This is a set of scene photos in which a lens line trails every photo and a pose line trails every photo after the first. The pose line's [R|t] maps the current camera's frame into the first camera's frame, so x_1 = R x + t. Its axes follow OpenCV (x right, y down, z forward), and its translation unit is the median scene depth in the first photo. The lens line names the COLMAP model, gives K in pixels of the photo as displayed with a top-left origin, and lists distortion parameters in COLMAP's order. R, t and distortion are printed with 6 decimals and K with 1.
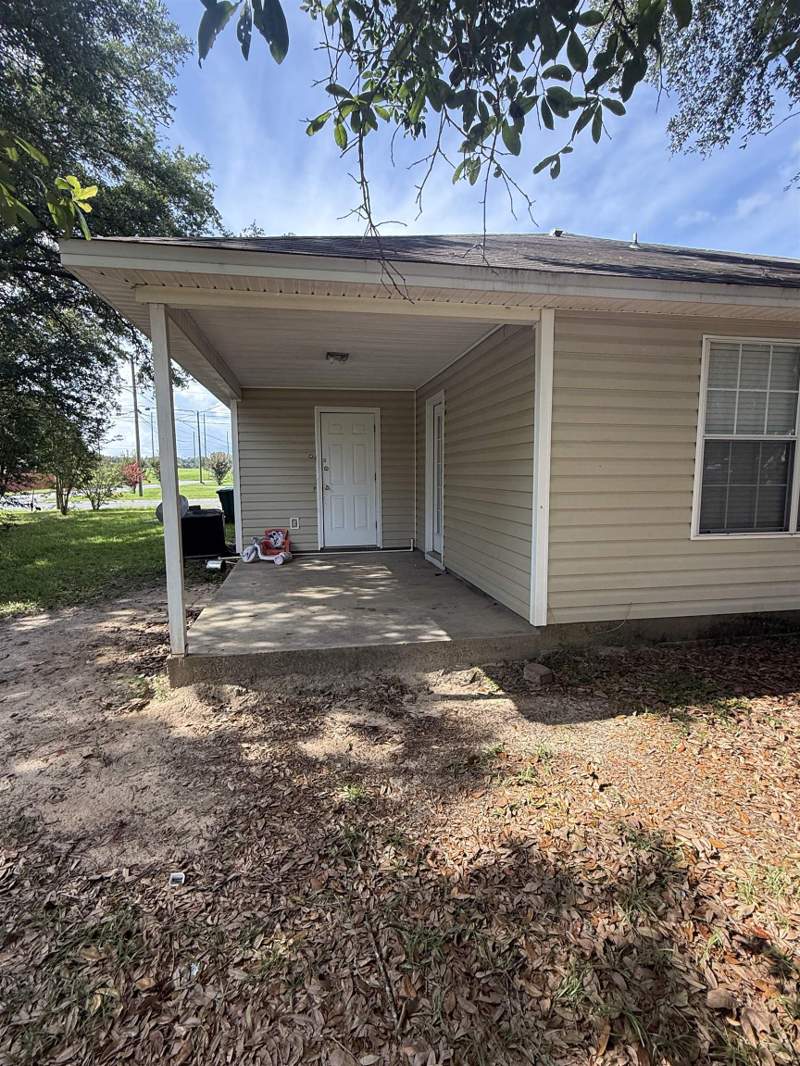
lens RADIAL K [[520.2, 0, 403.3], [0, 520.2, 530.6], [0, 0, 1]] dist [-0.002389, -0.000264]
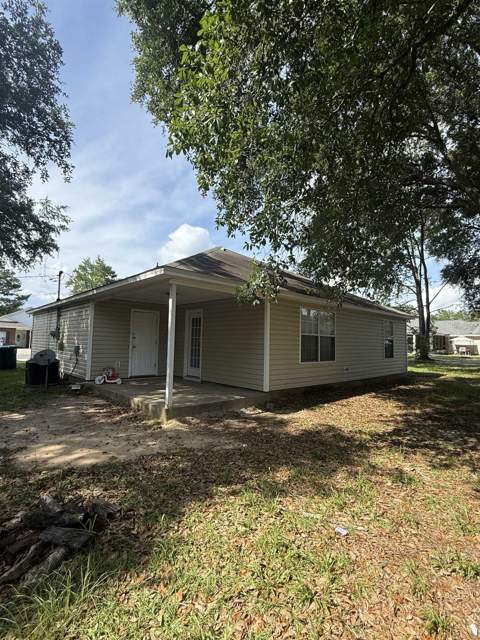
lens RADIAL K [[312.3, 0, 240.6], [0, 312.3, 317.9], [0, 0, 1]] dist [-0.002389, -0.000264]
pose [[0.843162, 0.067280, 0.533434, -0.896855], [0.032271, 0.984019, -0.175117, 0.069312], [-0.536691, 0.164867, 0.827516, -0.543842]]
